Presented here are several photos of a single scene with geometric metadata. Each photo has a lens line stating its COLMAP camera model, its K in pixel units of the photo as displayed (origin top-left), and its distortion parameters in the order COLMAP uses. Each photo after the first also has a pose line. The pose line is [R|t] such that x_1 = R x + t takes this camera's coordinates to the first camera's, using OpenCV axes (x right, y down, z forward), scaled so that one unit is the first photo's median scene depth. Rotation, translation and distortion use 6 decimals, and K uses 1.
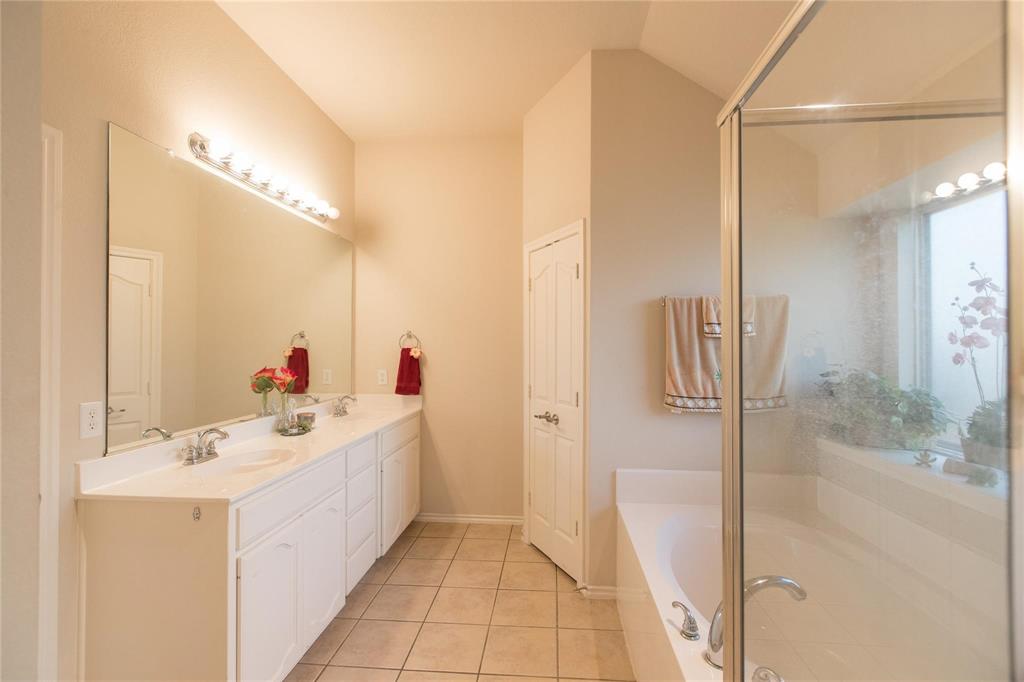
lens RADIAL K [[459.5, 0, 512.5], [0, 459.5, 344.3], [0, 0, 1]] dist [-0.000885, -0.000227]
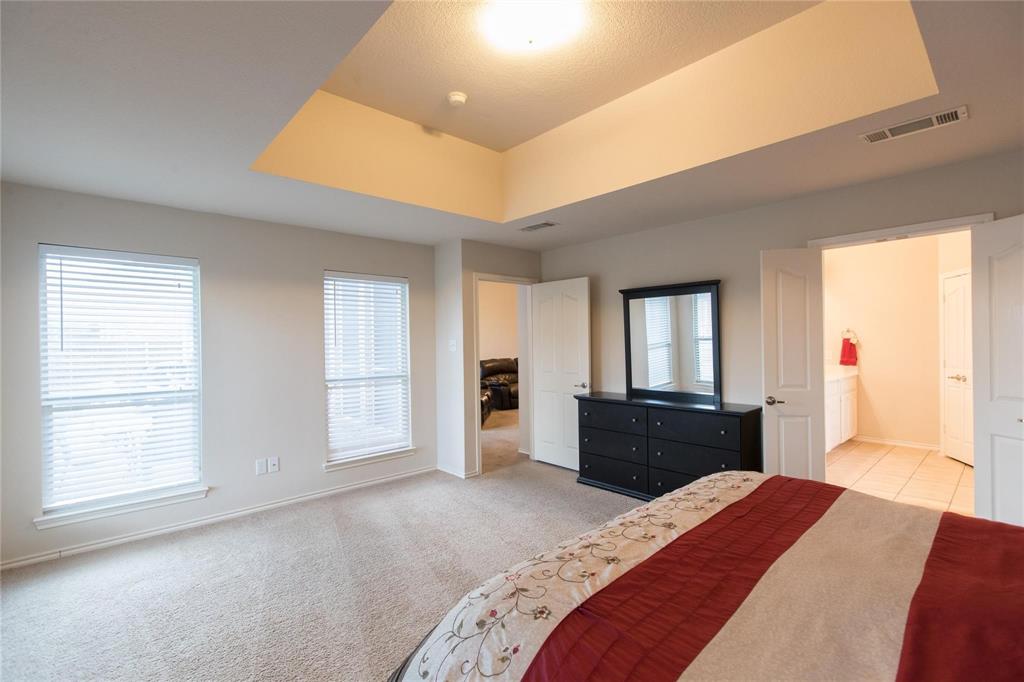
lens RADIAL K [[459.5, 0, 508.7], [0, 459.5, 342.3], [0, 0, 1]] dist [-0.000885, -0.000227]
pose [[0.732348, -0.003699, -0.680920, 0.013155], [0.010505, 0.999928, 0.005866, -0.000189], [0.680849, -0.011449, 0.732334, -1.133589]]
